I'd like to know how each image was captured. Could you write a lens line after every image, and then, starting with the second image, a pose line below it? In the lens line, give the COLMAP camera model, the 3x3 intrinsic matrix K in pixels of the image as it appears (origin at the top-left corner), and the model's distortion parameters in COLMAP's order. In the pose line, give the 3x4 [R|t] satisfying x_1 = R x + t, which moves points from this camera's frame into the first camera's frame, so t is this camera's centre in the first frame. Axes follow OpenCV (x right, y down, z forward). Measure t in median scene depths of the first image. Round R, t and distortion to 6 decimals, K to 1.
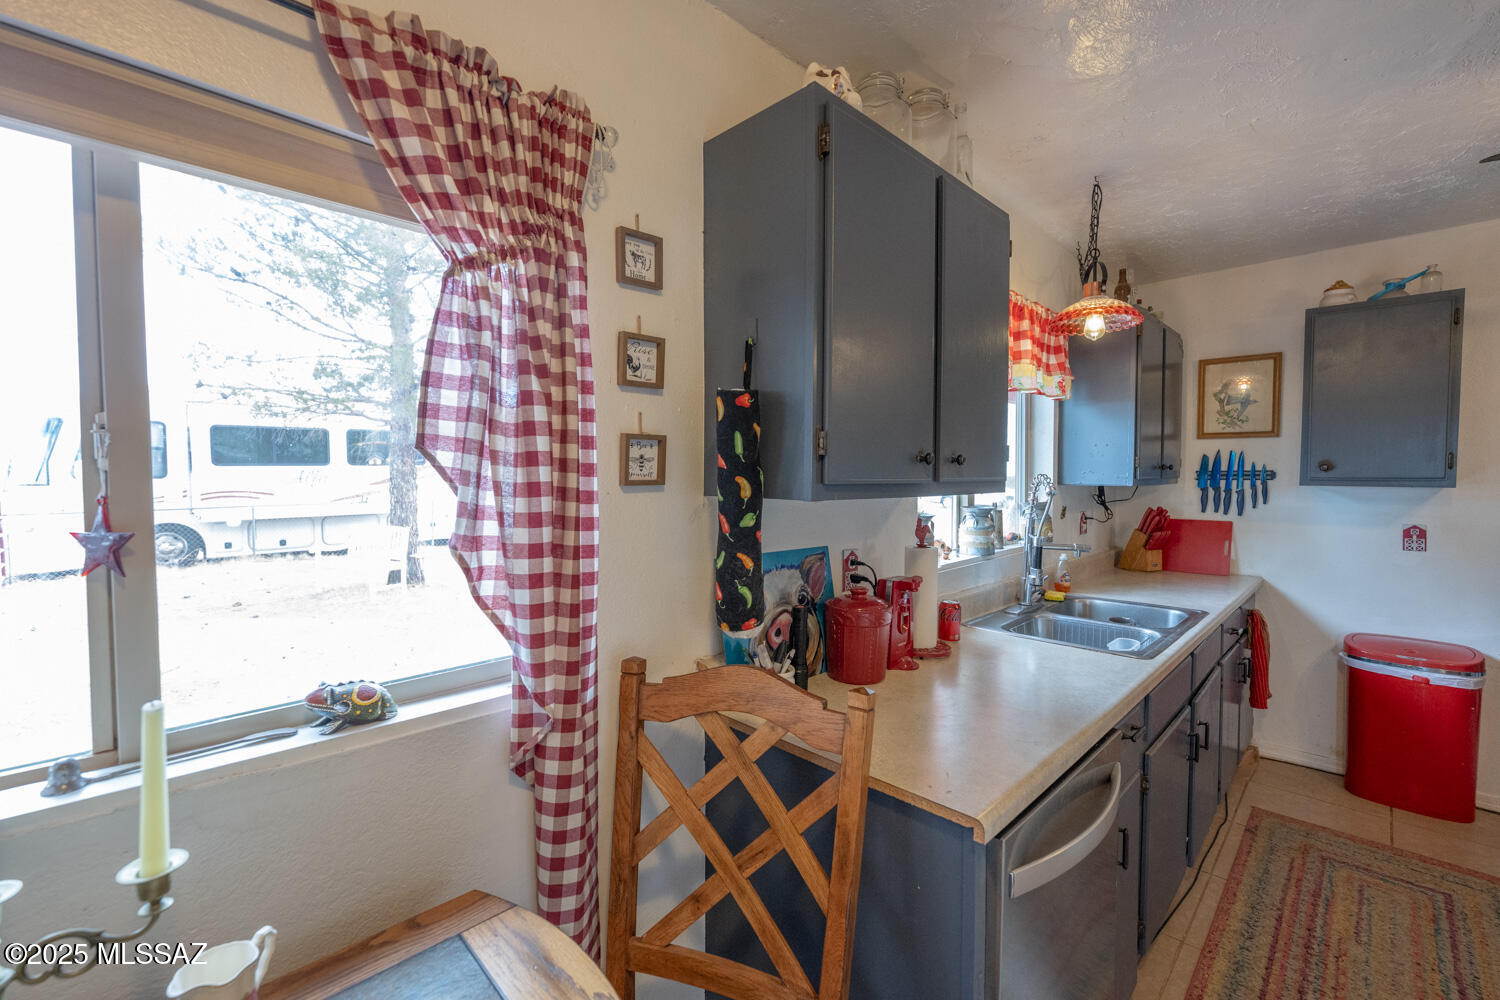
lens RADIAL K [[630.6, 0, 750.0], [0, 630.6, 500.0], [0, 0, 1]] dist [-0.001370, -0.000245]
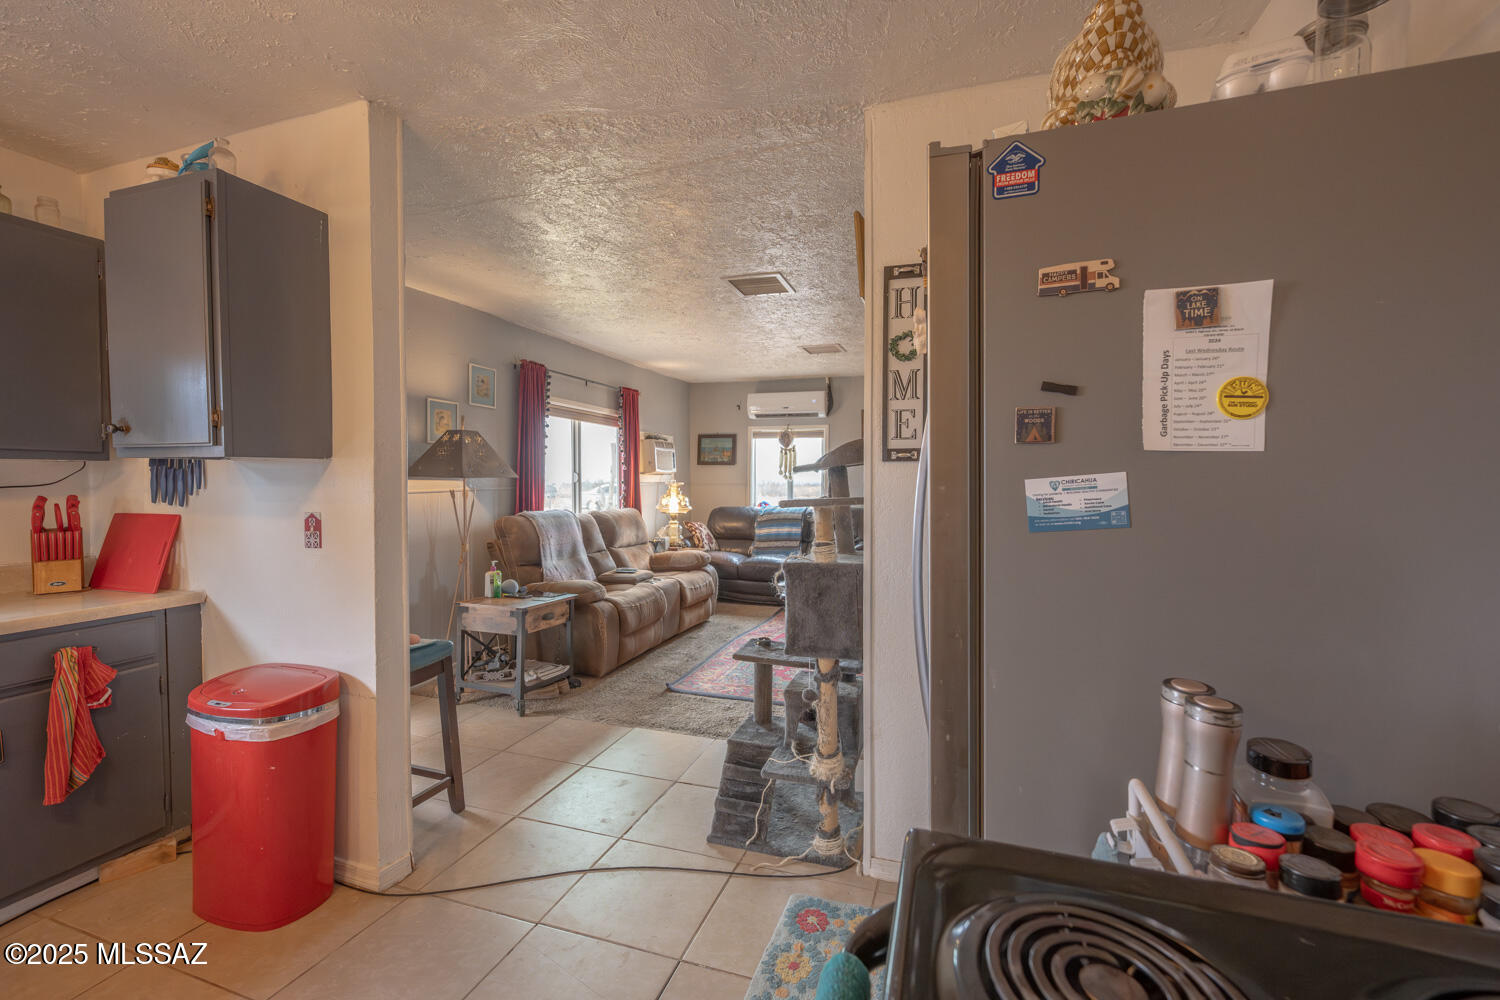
lens RADIAL K [[615.1, 0, 750.0], [0, 615.1, 500.0], [0, 0, 1]] dist [0.001324, 0.000223]
pose [[0.896893, -0.014771, 0.442000, 2.388387], [0.019927, 0.999777, -0.007024, 0.078683], [-0.441798, 0.015108, 0.896987, 0.232976]]
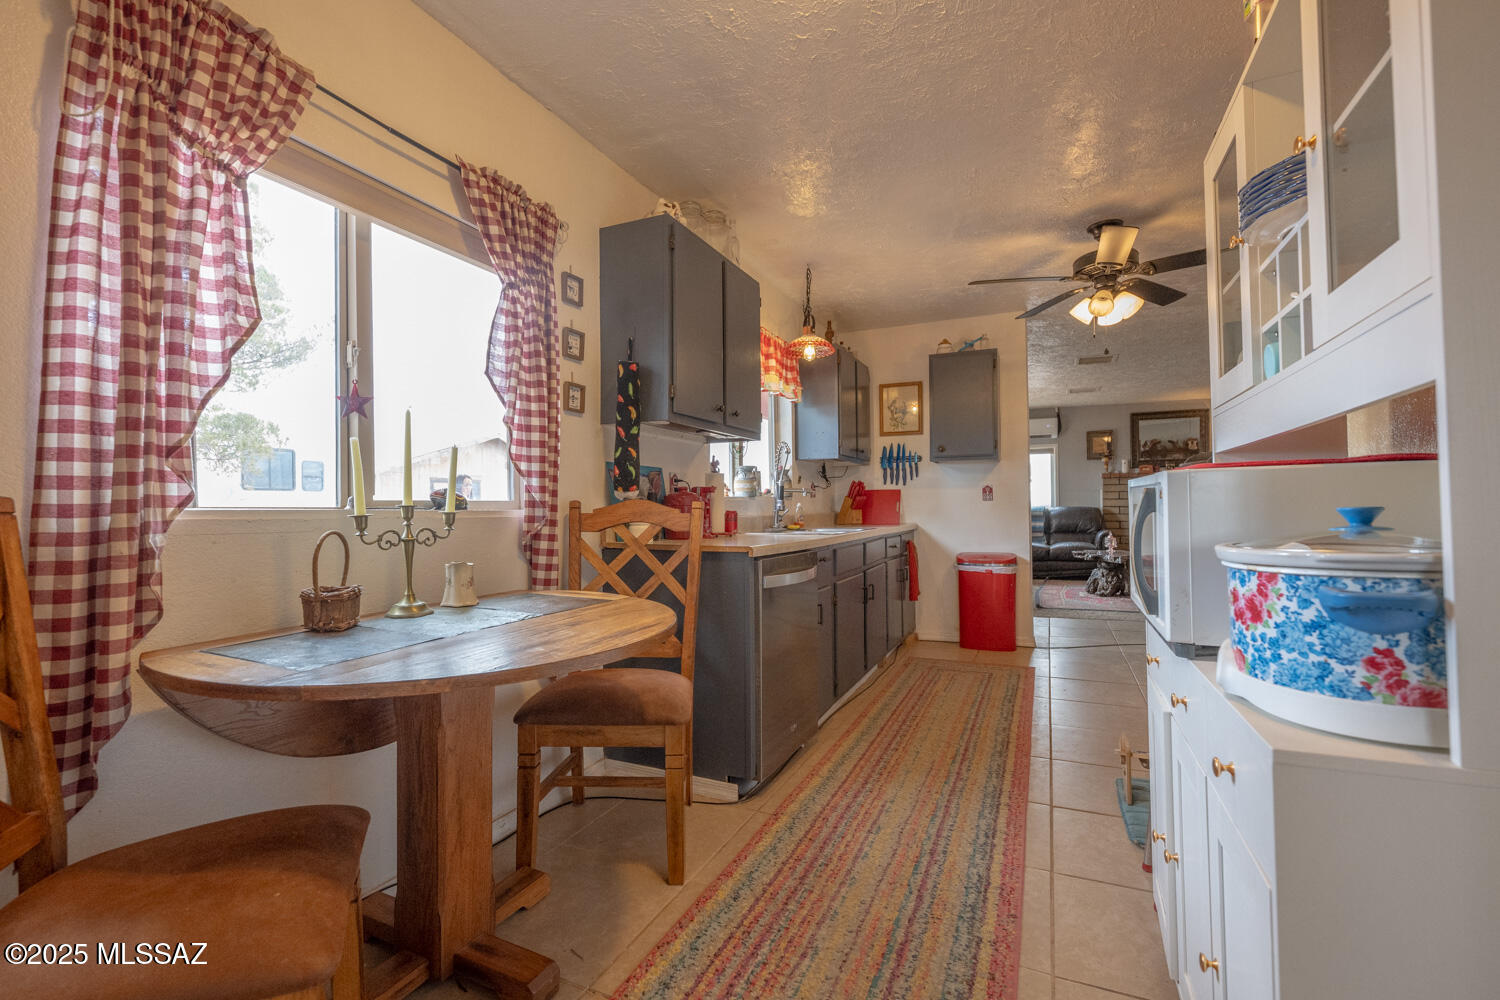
lens RADIAL K [[653.0, 0, 750.0], [0, 653.0, 500.0], [0, 0, 1]] dist [0.000643, 0.000065]
pose [[0.935953, -0.003120, 0.352110, -0.320865], [0.021405, 0.998616, -0.048047, 0.297903], [-0.351473, 0.052507, 0.934725, -0.828306]]
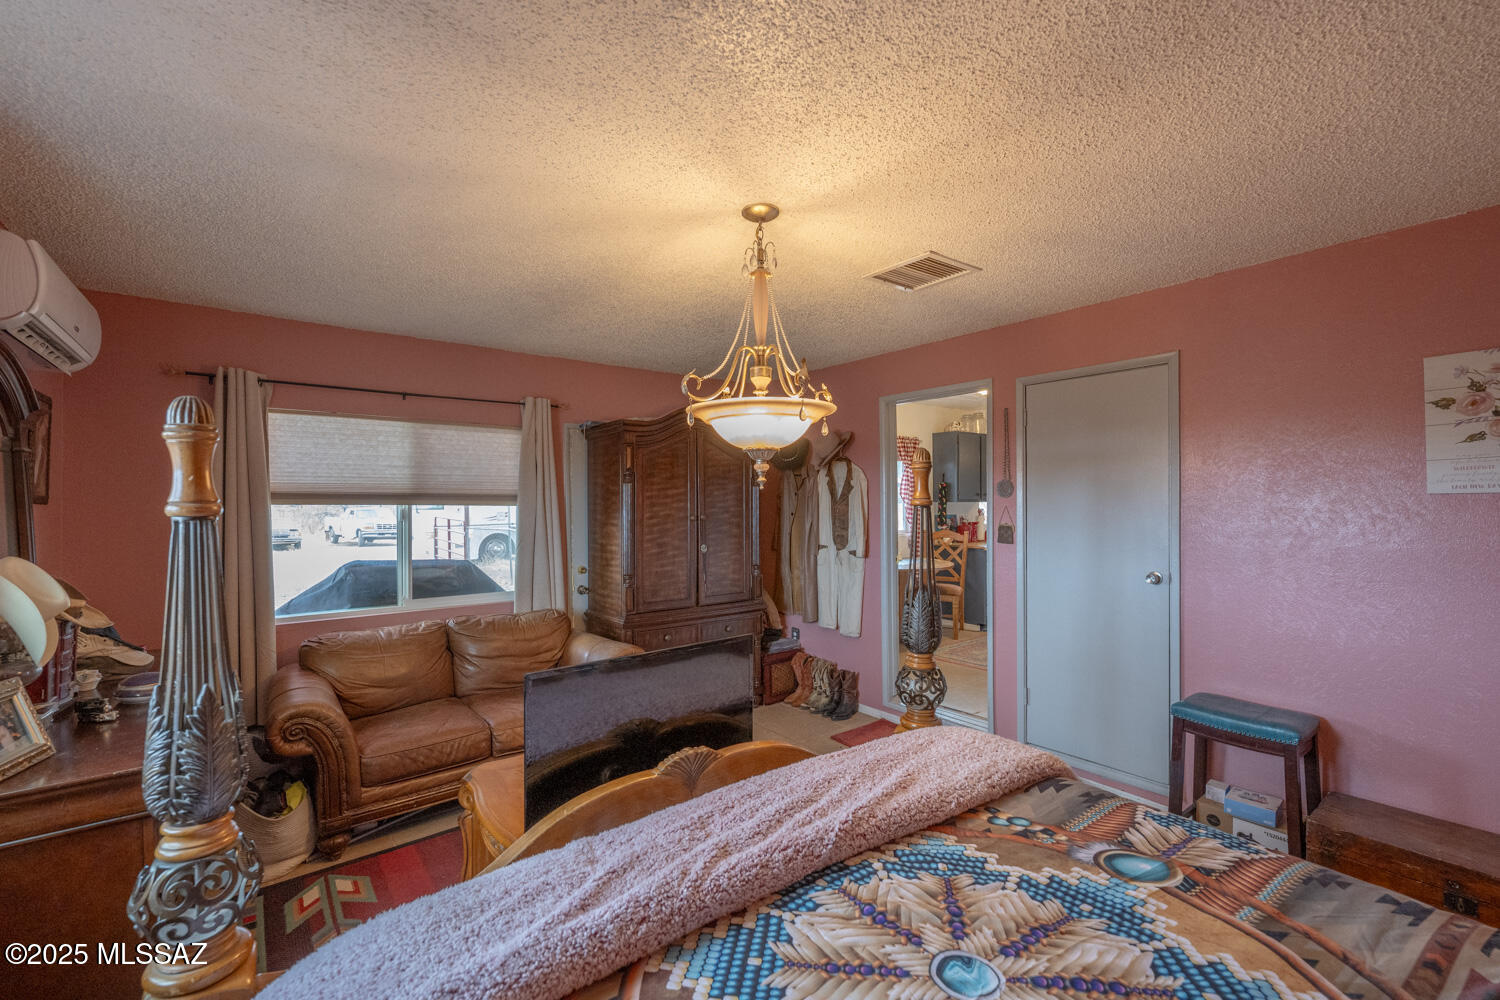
lens RADIAL K [[630.6, 0, 750.0], [0, 630.6, 500.0], [0, 0, 1]] dist [-0.001370, -0.000245]
pose [[0.991825, -0.007521, -0.127381, -0.871852], [0.002802, 0.999305, -0.037181, 0.159024], [0.127572, 0.036520, 0.991157, -4.150723]]
